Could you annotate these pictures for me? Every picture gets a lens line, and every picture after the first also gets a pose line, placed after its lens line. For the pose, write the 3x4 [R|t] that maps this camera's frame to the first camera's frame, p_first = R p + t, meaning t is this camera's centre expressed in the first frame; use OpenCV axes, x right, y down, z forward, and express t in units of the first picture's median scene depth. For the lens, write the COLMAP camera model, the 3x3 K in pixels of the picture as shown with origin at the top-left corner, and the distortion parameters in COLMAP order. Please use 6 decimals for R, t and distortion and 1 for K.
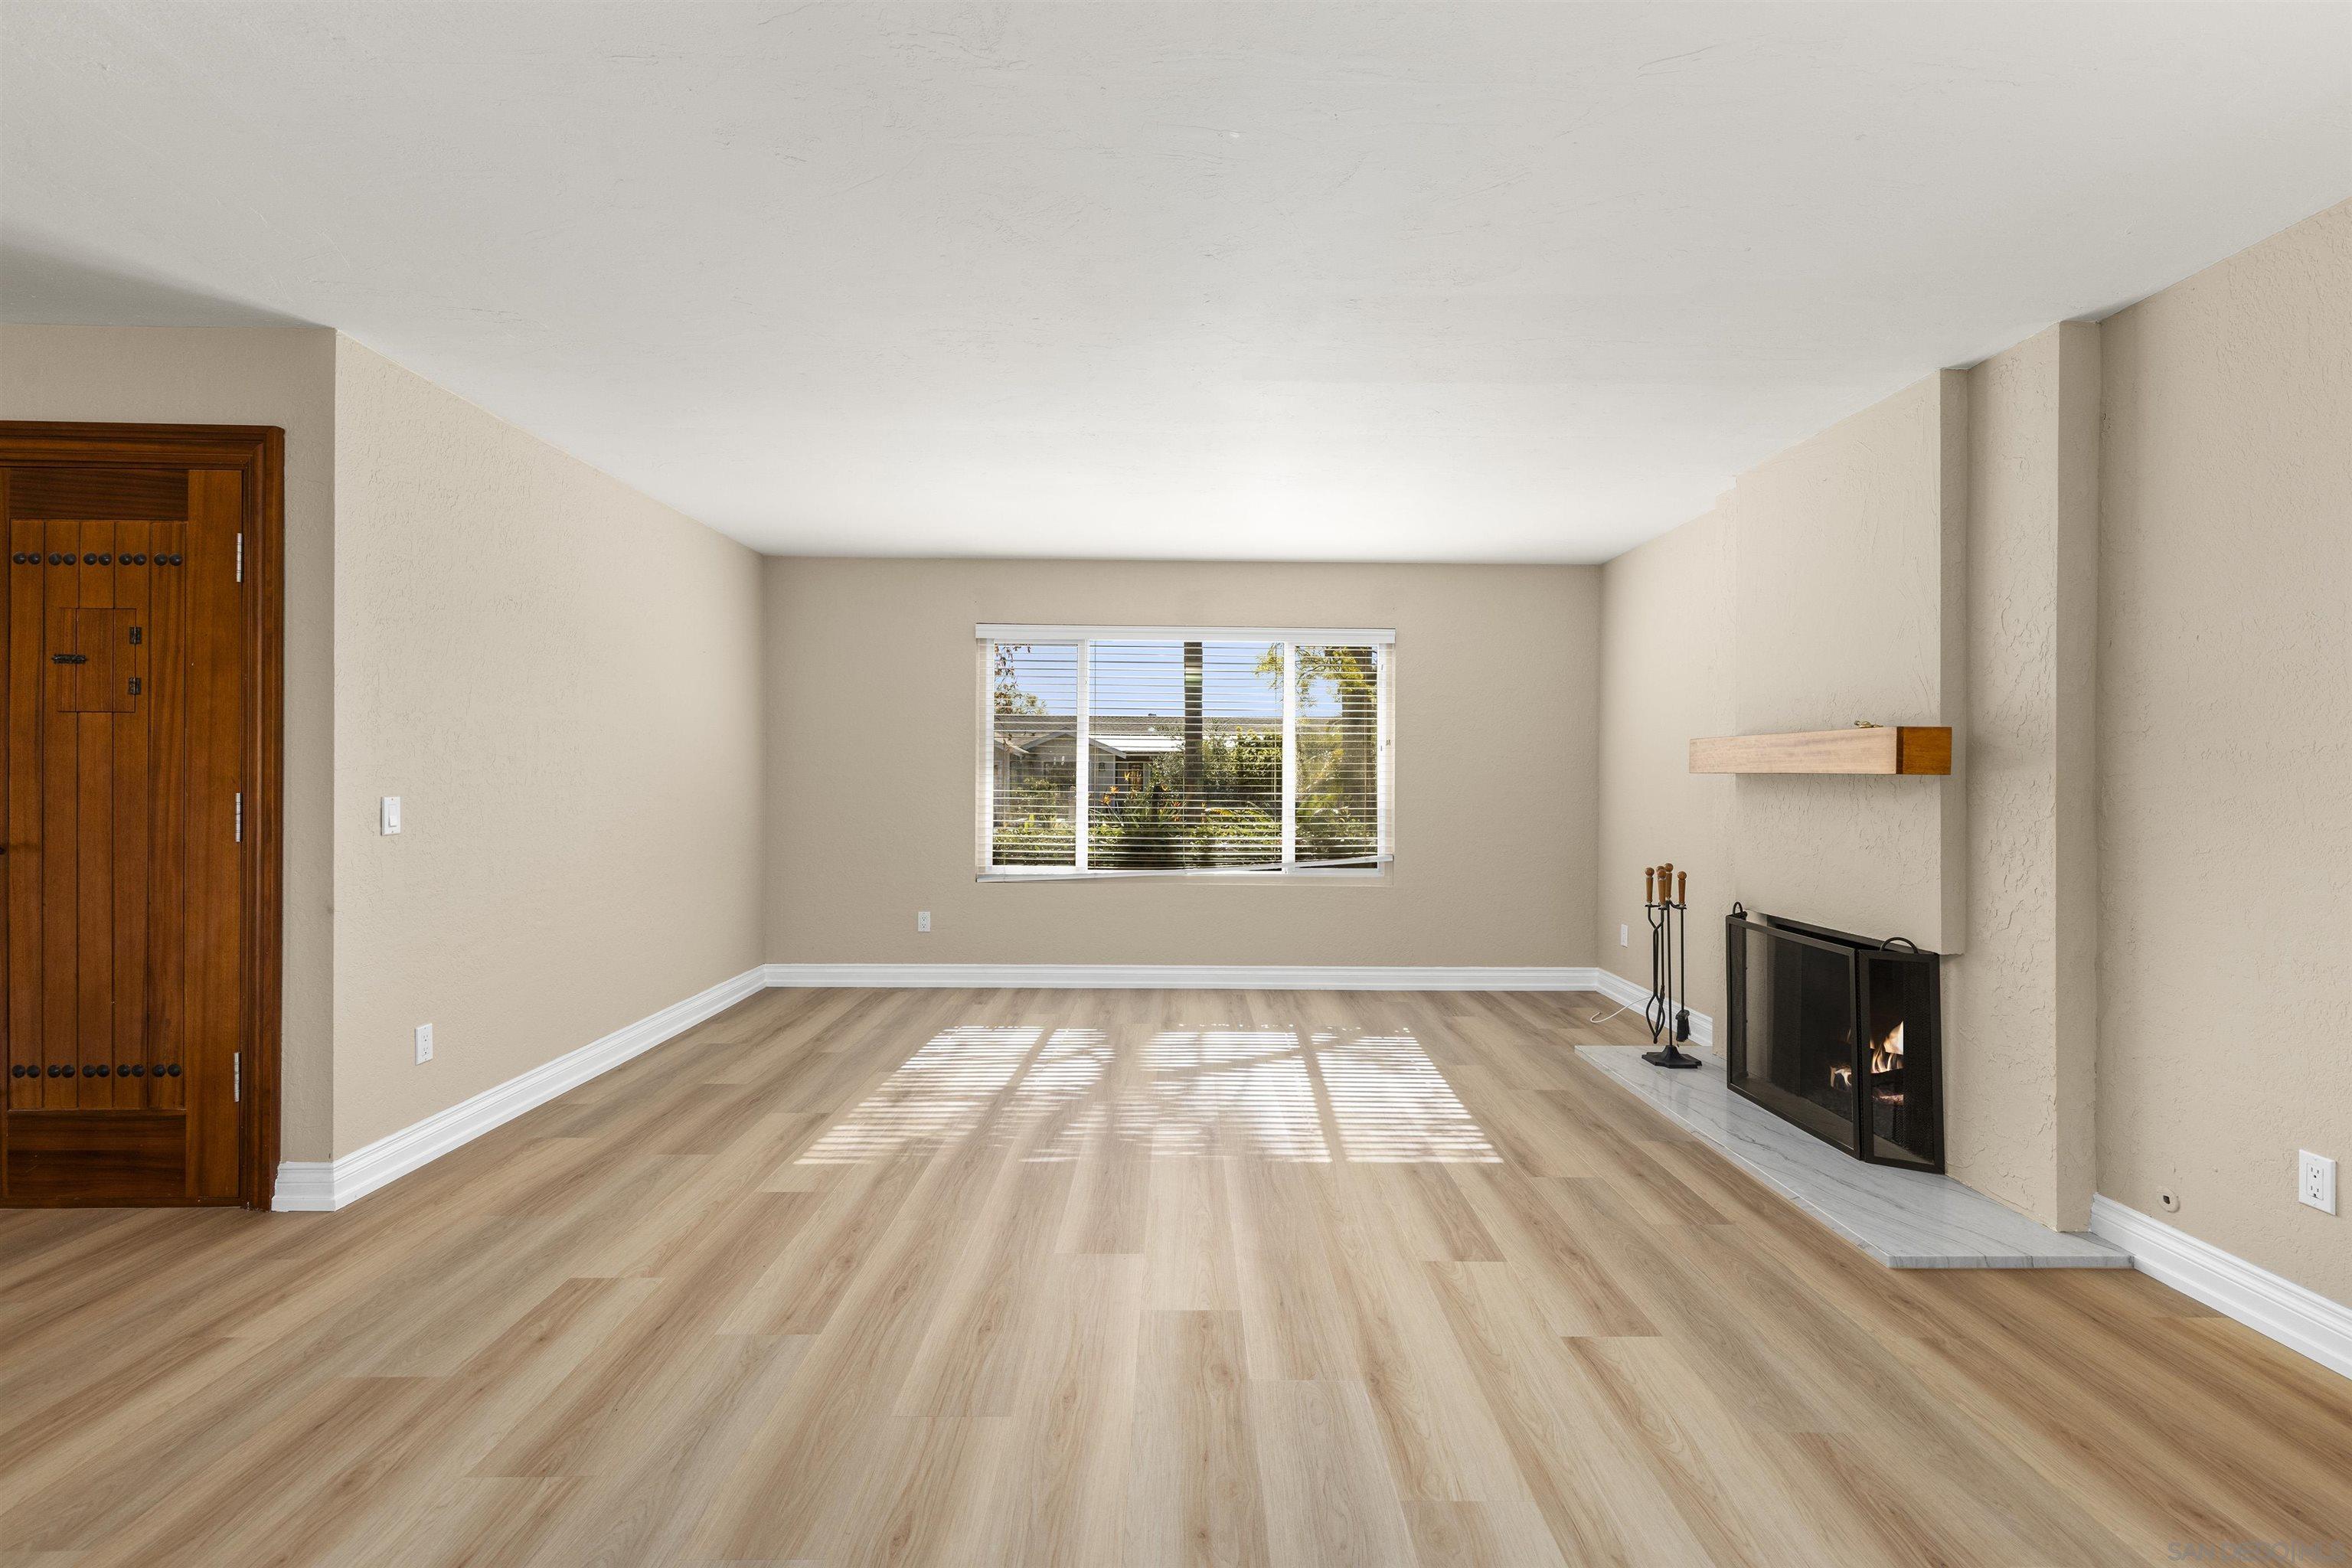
lens RADIAL K [[1056.4, 0, 1184.7], [0, 1056.4, 772.8], [0, 0, 1]] dist [0.006664, -0.002111]
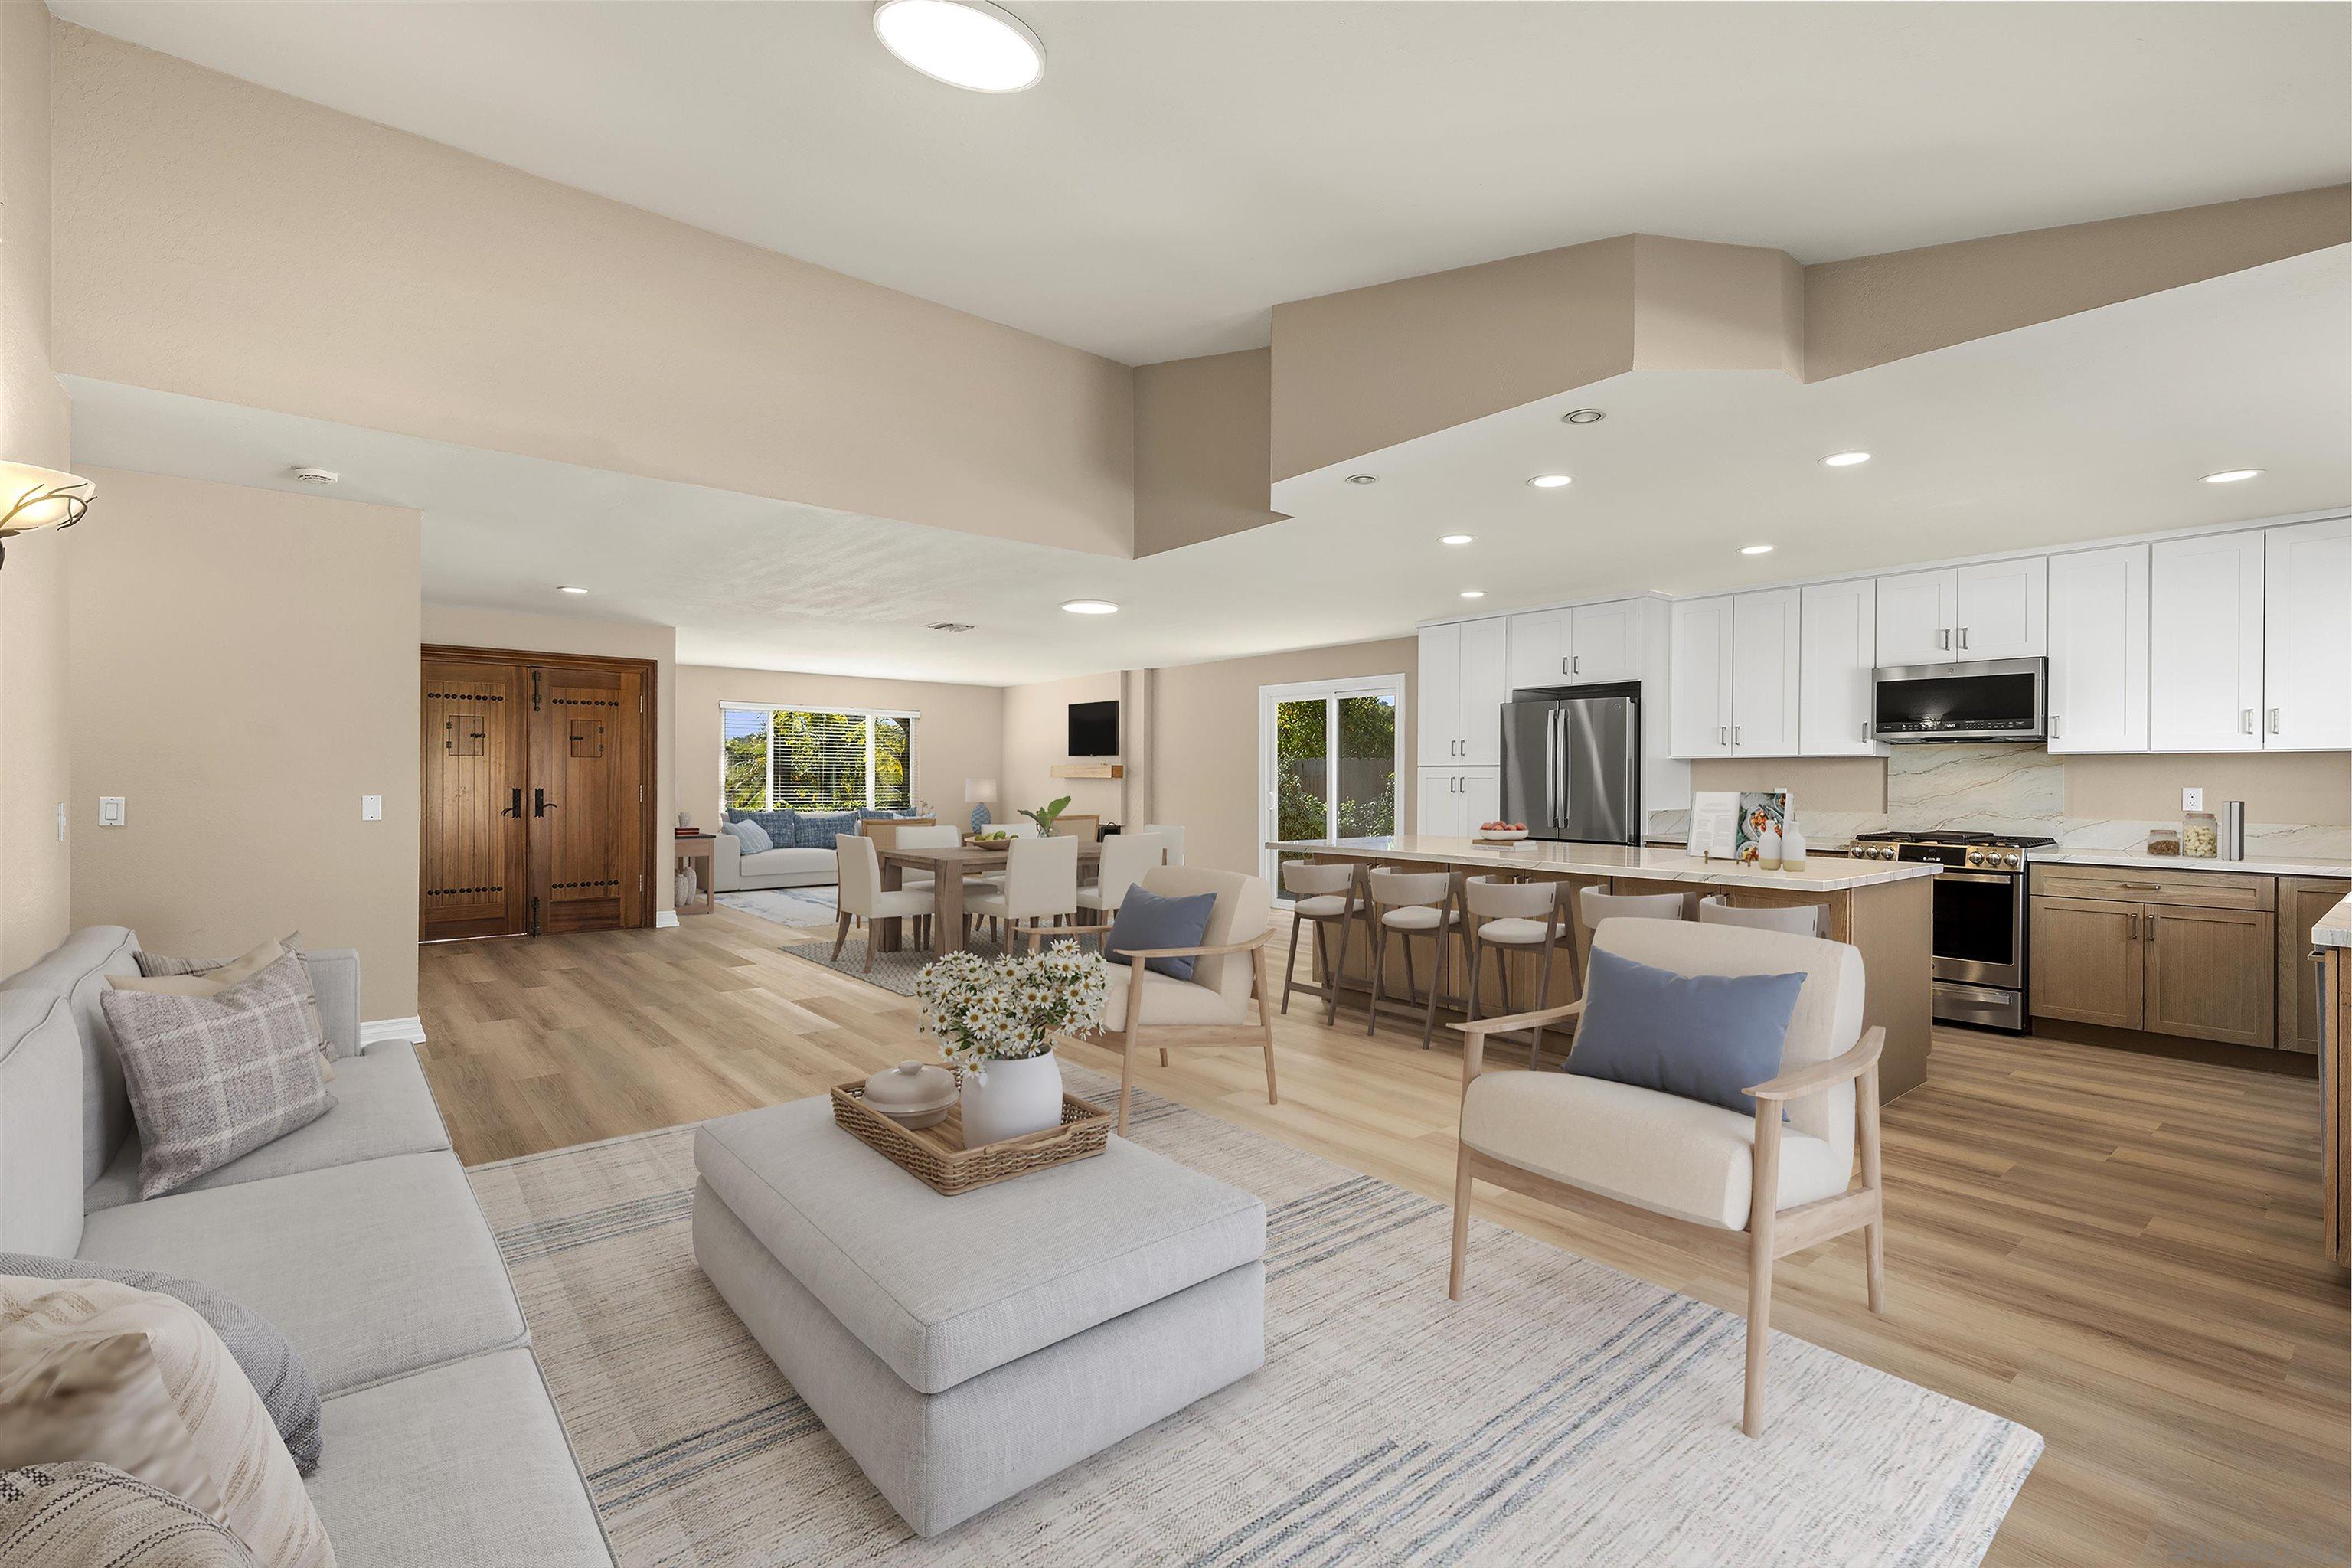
lens RADIAL K [[1056.4, 0, 1192.1], [0, 1056.4, 783.3], [0, 0, 1]] dist [0.006664, -0.002111]
pose [[0.772069, -0.004494, 0.635523, -1.538573], [-0.002627, 0.999944, 0.010262, -0.019522], [-0.635533, -0.009592, 0.772014, -2.145984]]
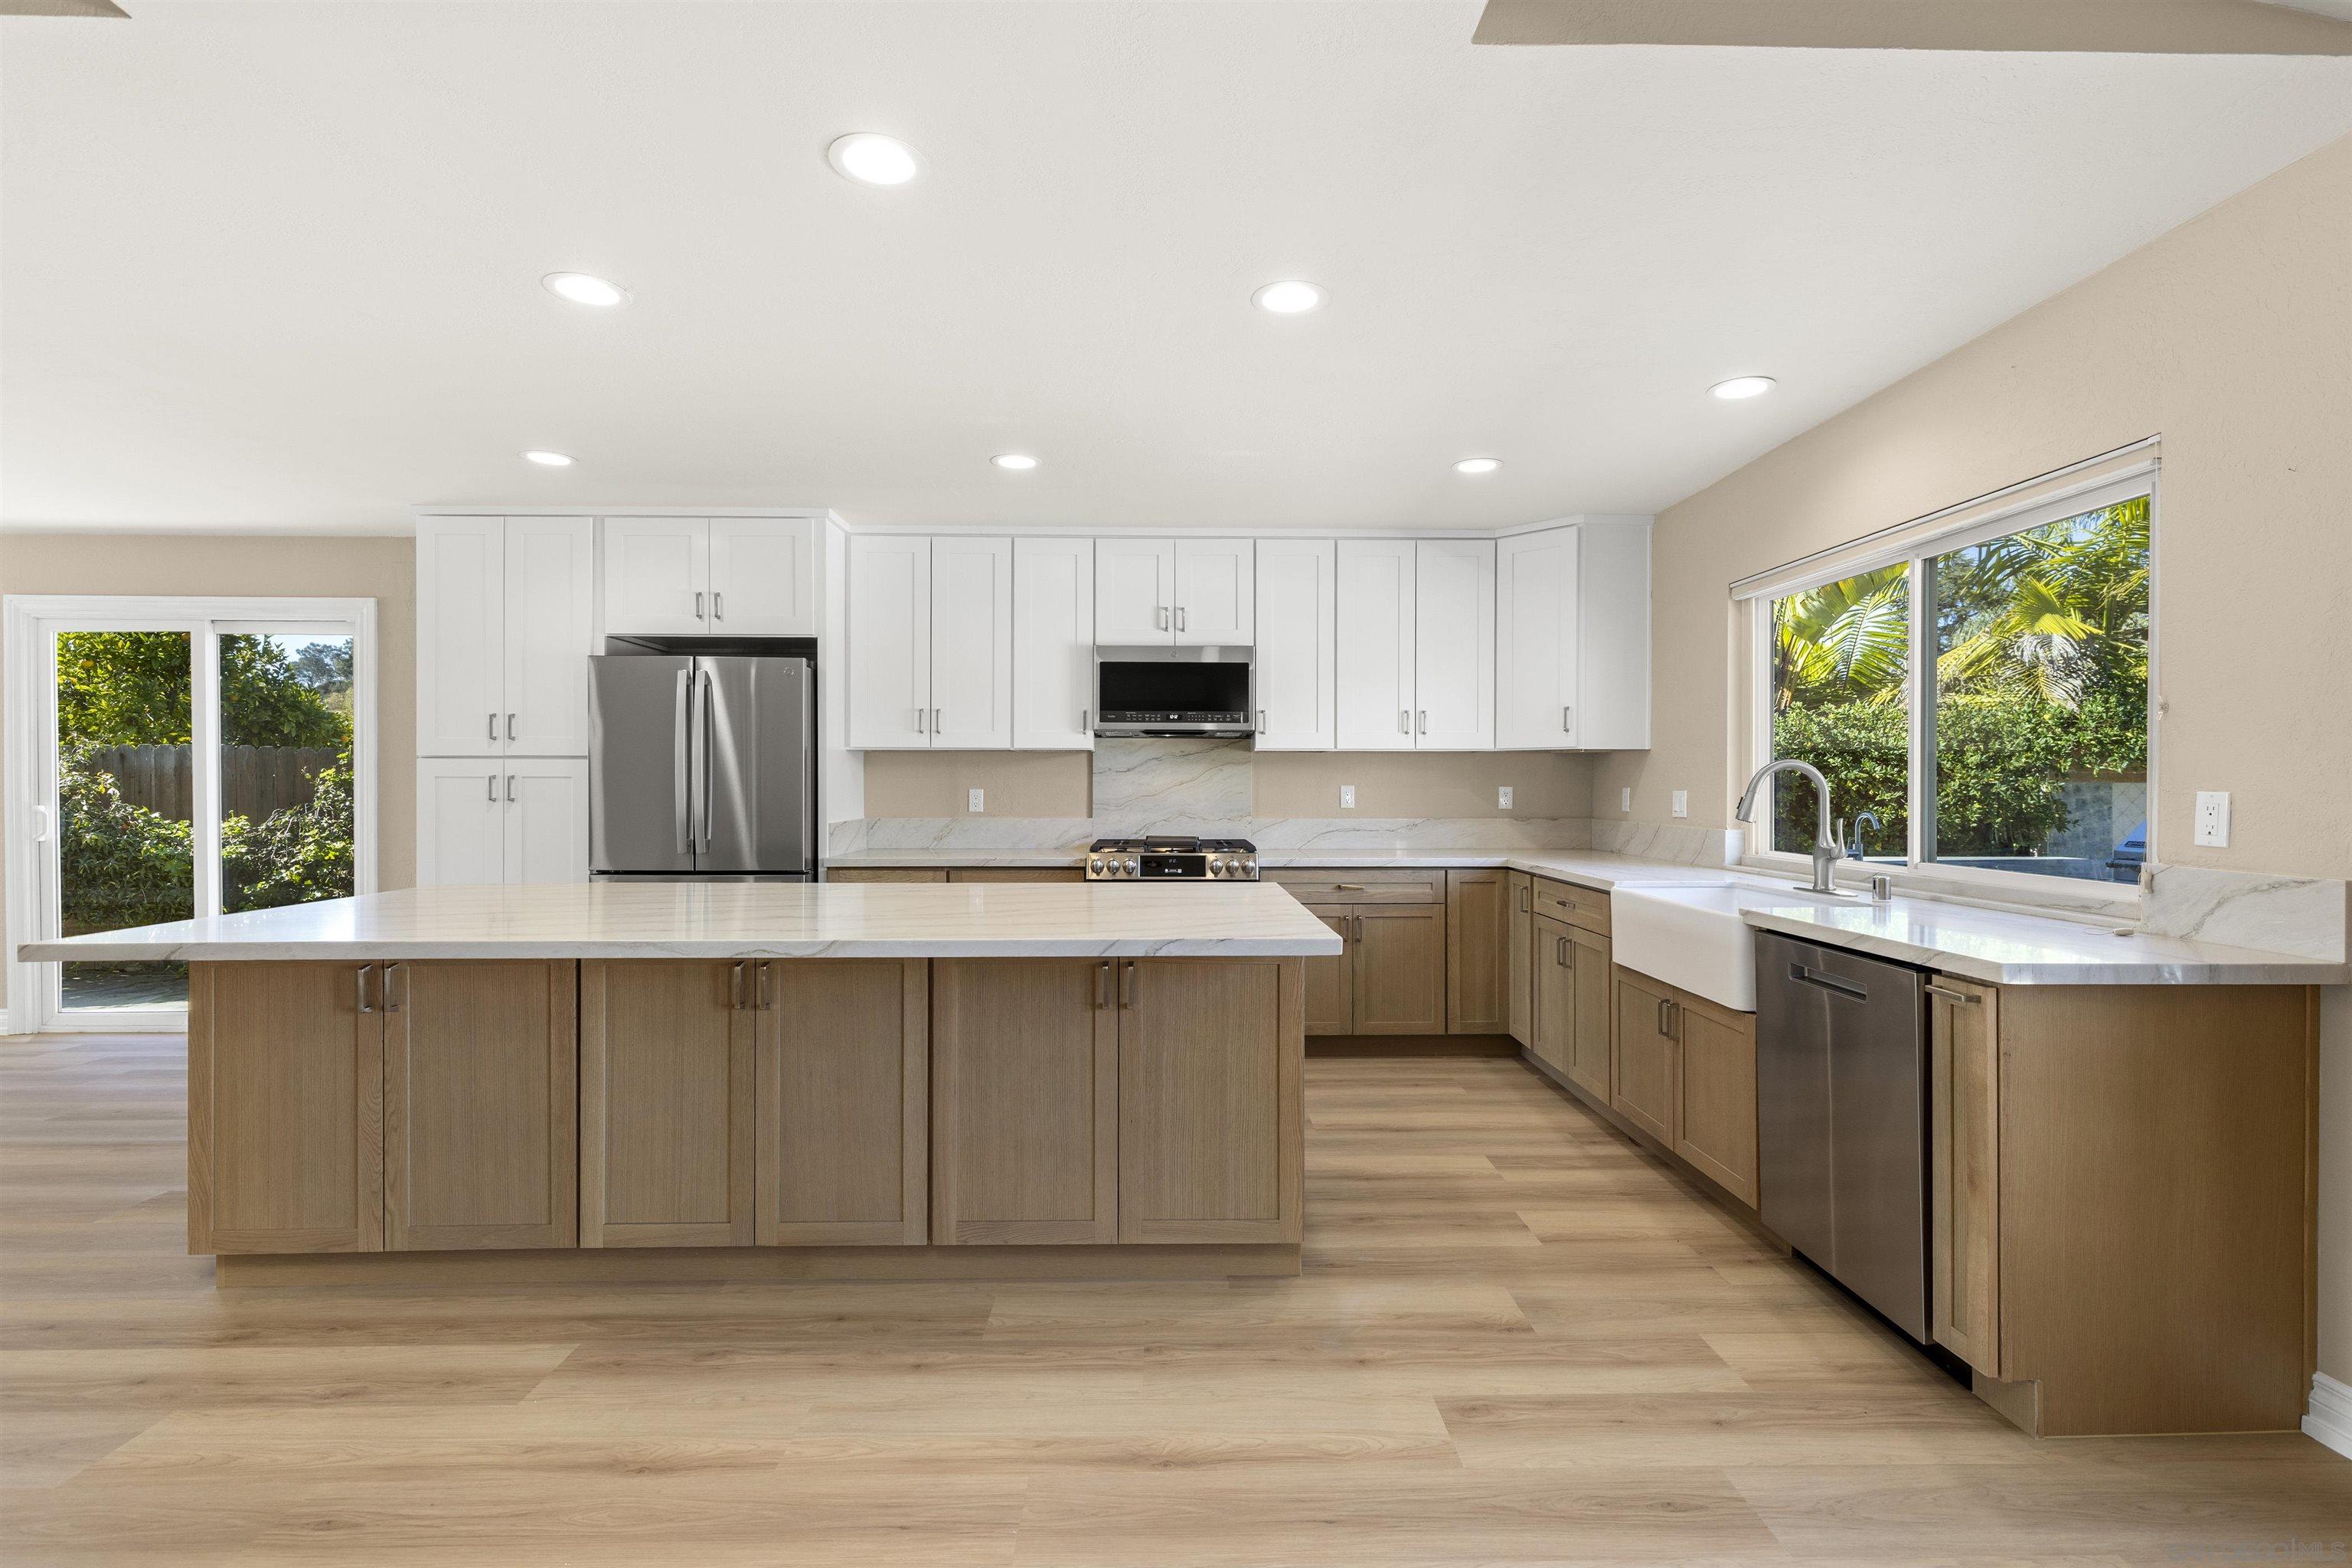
lens RADIAL K [[1056.4, 0, 1183.1], [0, 1056.4, 788.7], [0, 0, 1]] dist [0.006664, -0.002111]
pose [[-0.012891, -0.010260, 0.999864, -0.956130], [-0.003784, 0.999941, 0.010212, -0.010533], [-0.999910, -0.003652, -0.012929, -1.544240]]
